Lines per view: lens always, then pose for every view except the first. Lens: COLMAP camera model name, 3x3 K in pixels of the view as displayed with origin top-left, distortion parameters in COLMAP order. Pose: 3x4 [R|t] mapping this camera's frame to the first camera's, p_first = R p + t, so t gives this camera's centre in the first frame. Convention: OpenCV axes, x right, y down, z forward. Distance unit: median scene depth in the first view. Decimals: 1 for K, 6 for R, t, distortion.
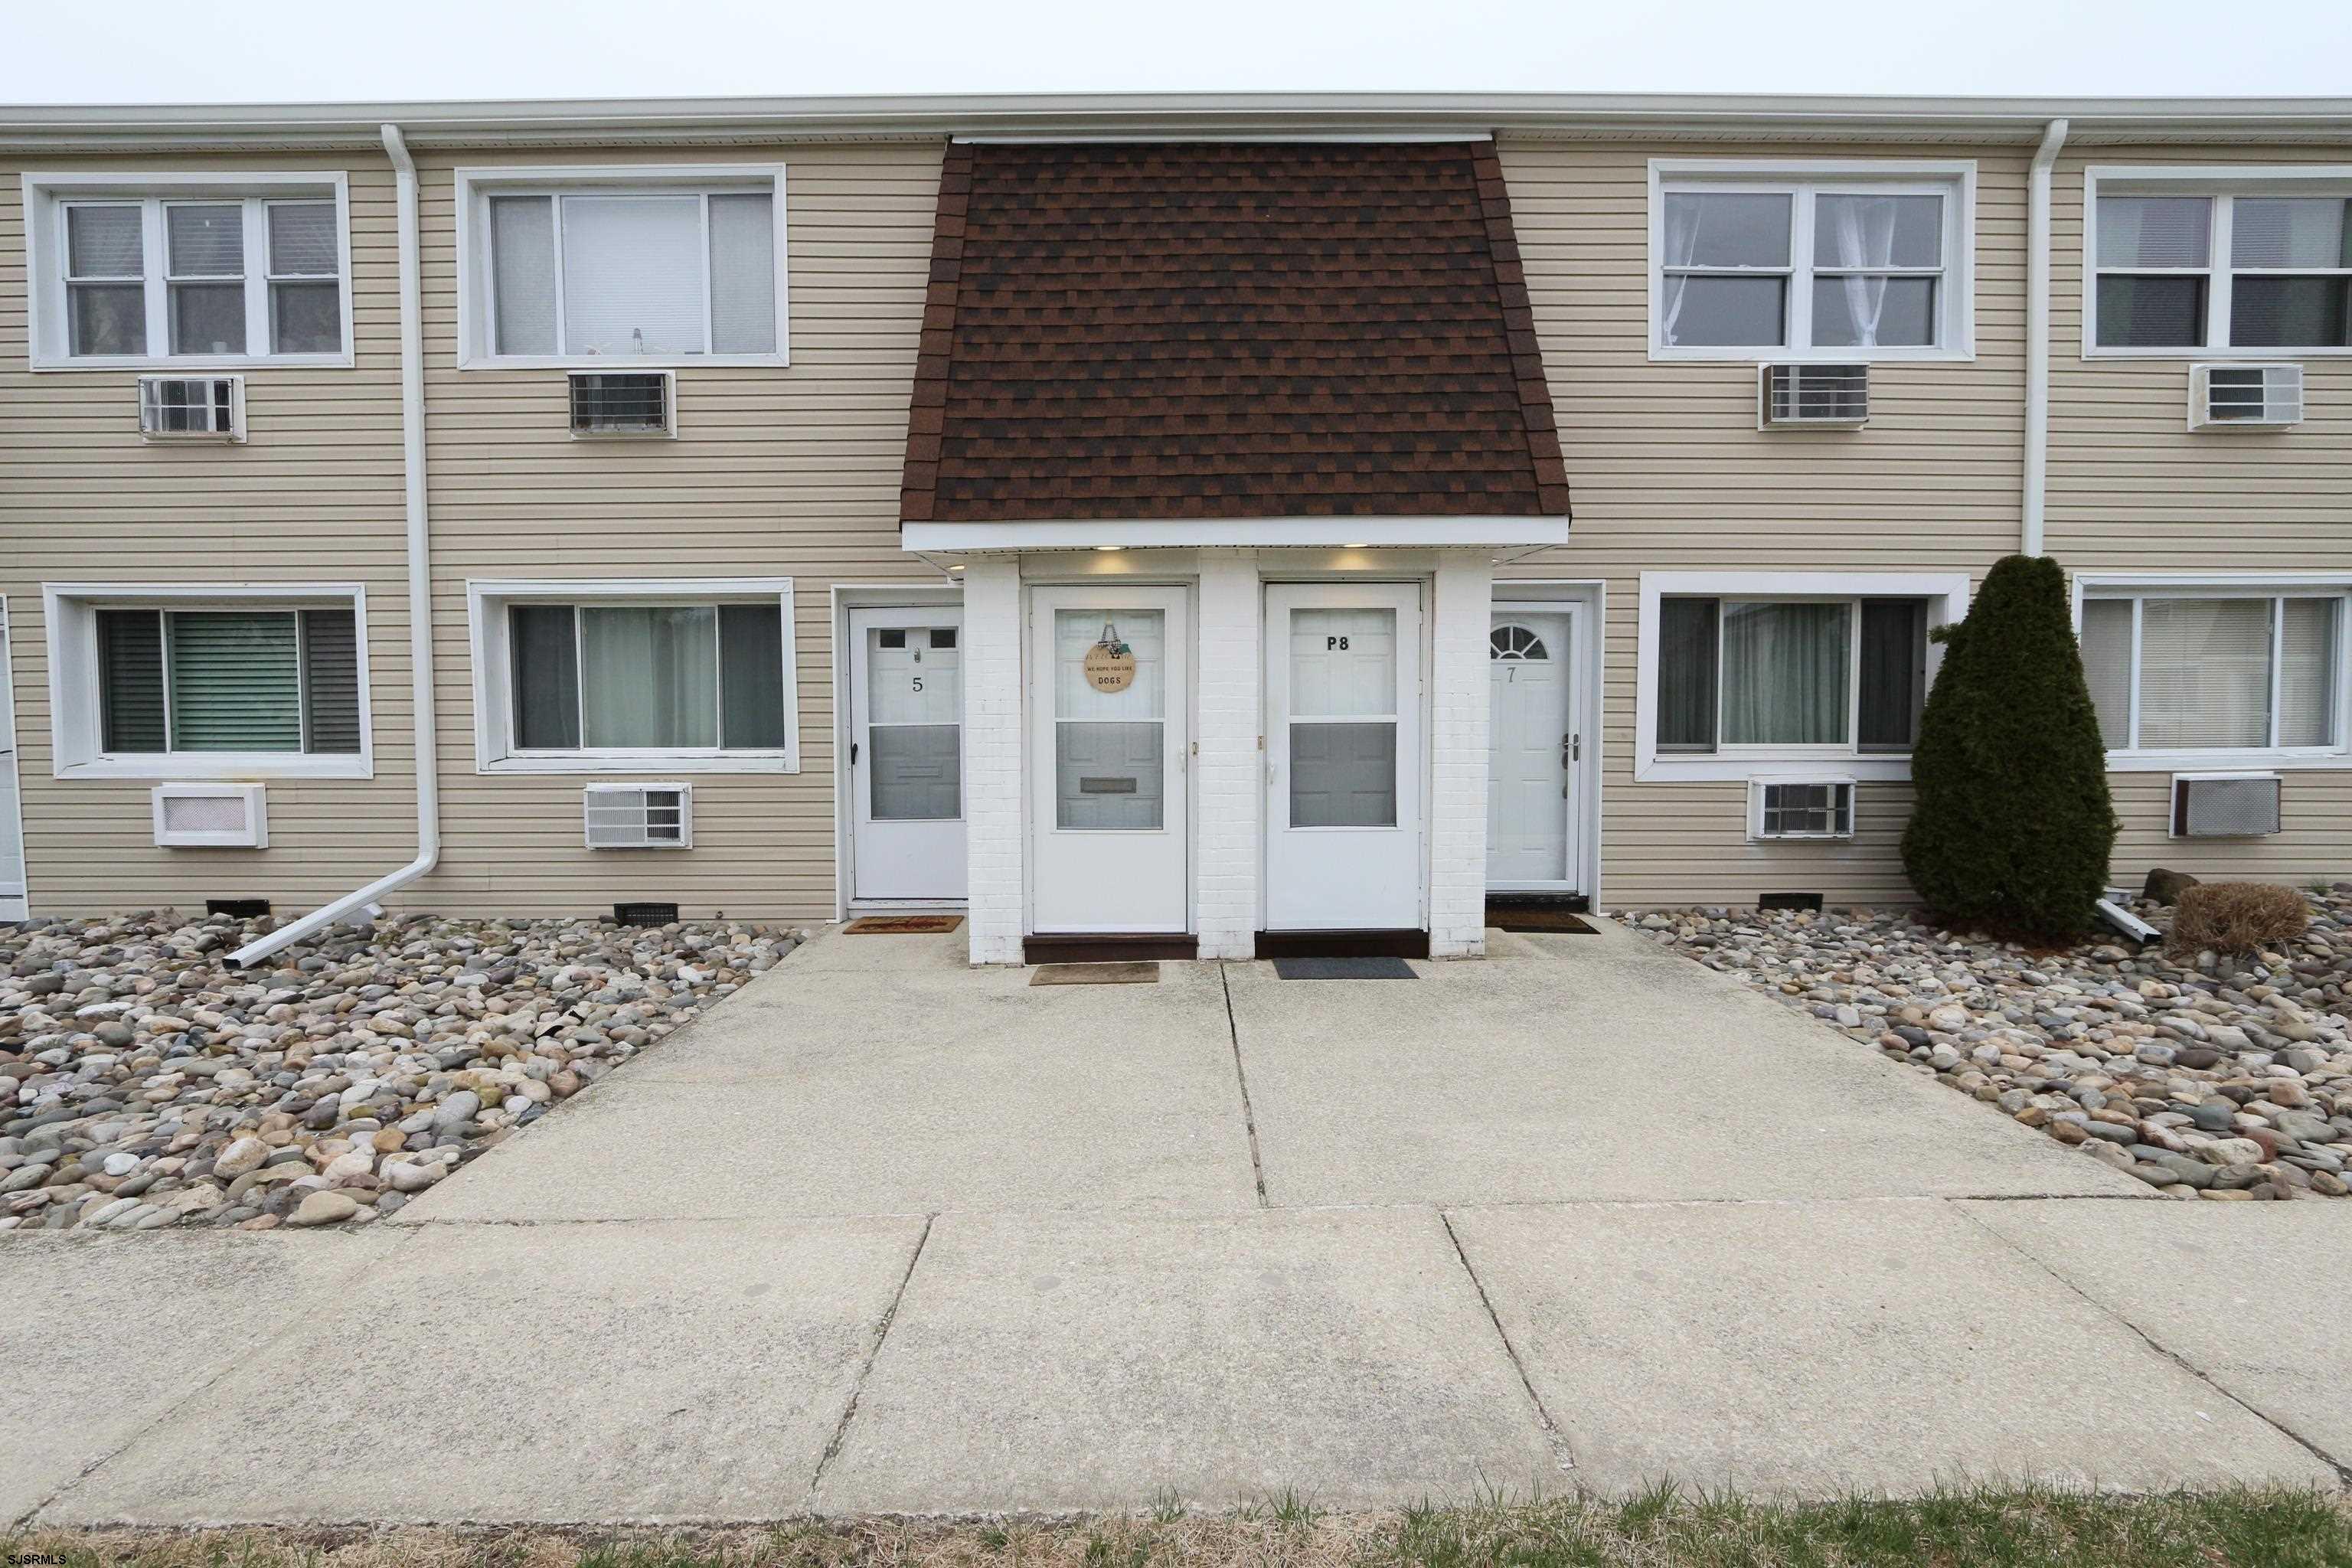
lens RADIAL K [[1079.9, 0, 1176.0], [0, 1079.9, 773.7], [0, 0, 1]] dist [-0.012367, 0.000080]
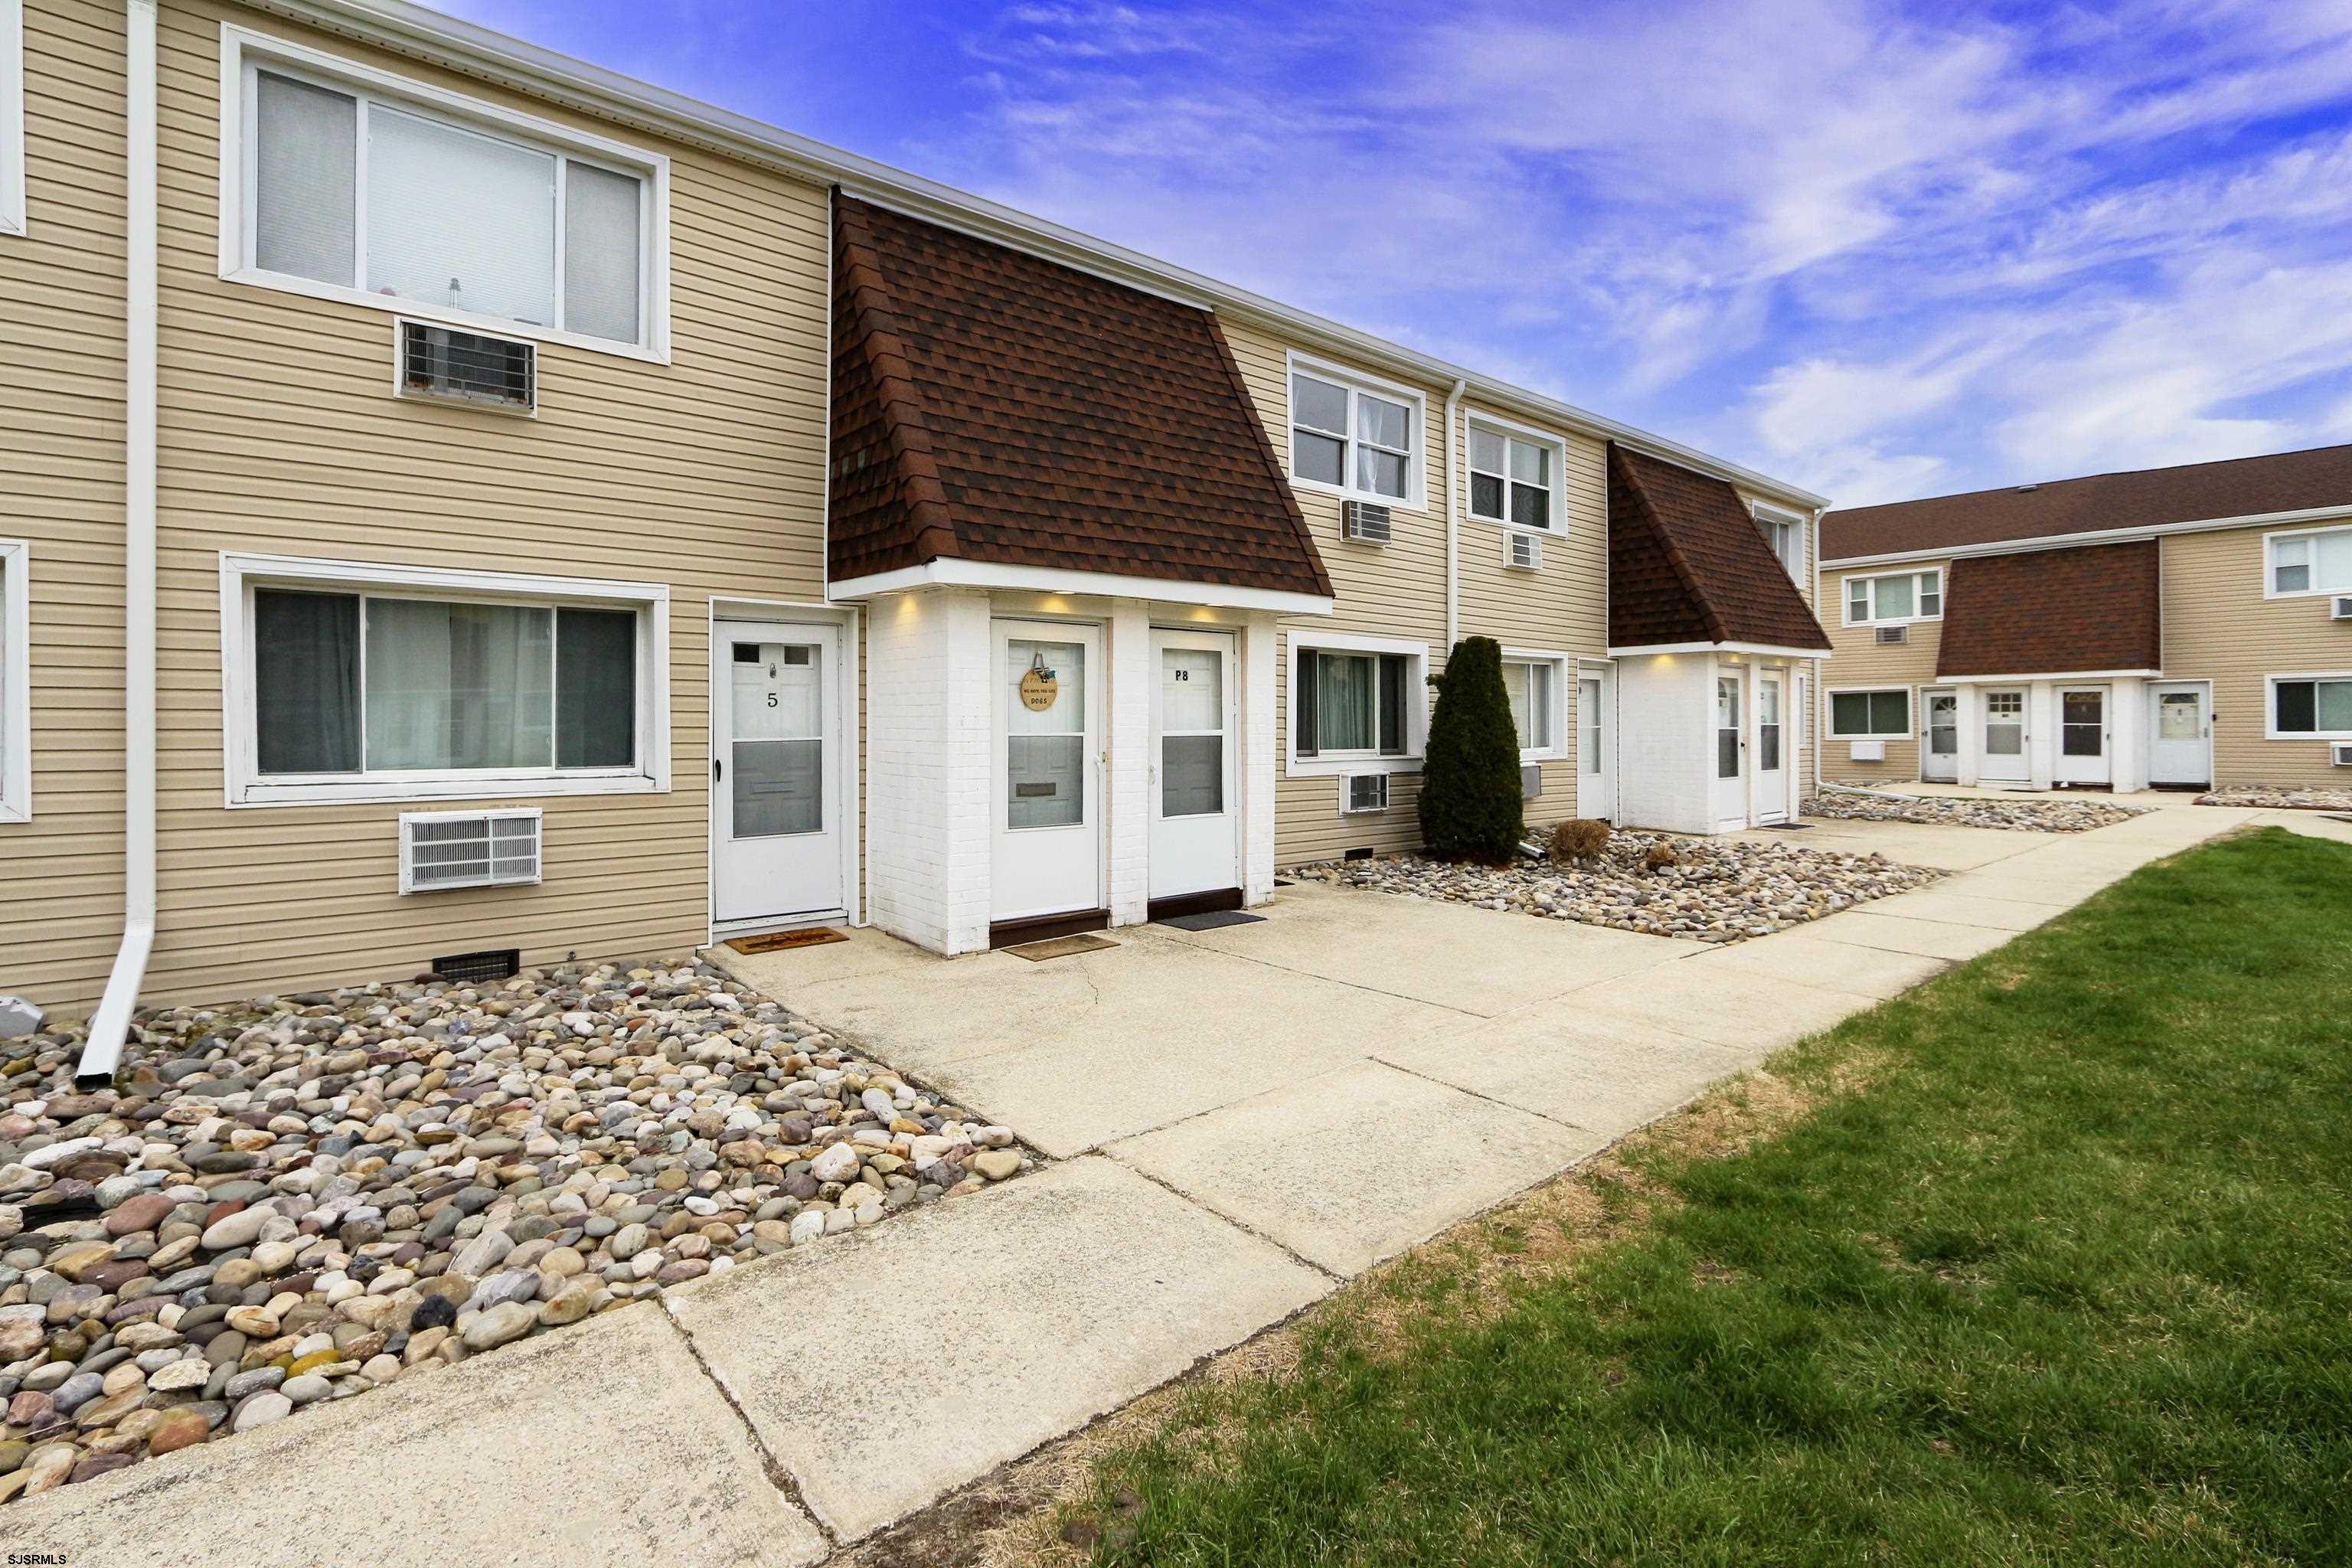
lens RADIAL K [[1097.3, 0, 1167.3], [0, 1097.3, 738.3], [0, 0, 1]] dist [-0.009417, -0.000657]
pose [[0.768498, -0.004440, 0.639837, -0.645731], [0.036703, 0.998635, -0.037155, 0.004027], [-0.638799, 0.052037, 0.767612, -0.009470]]
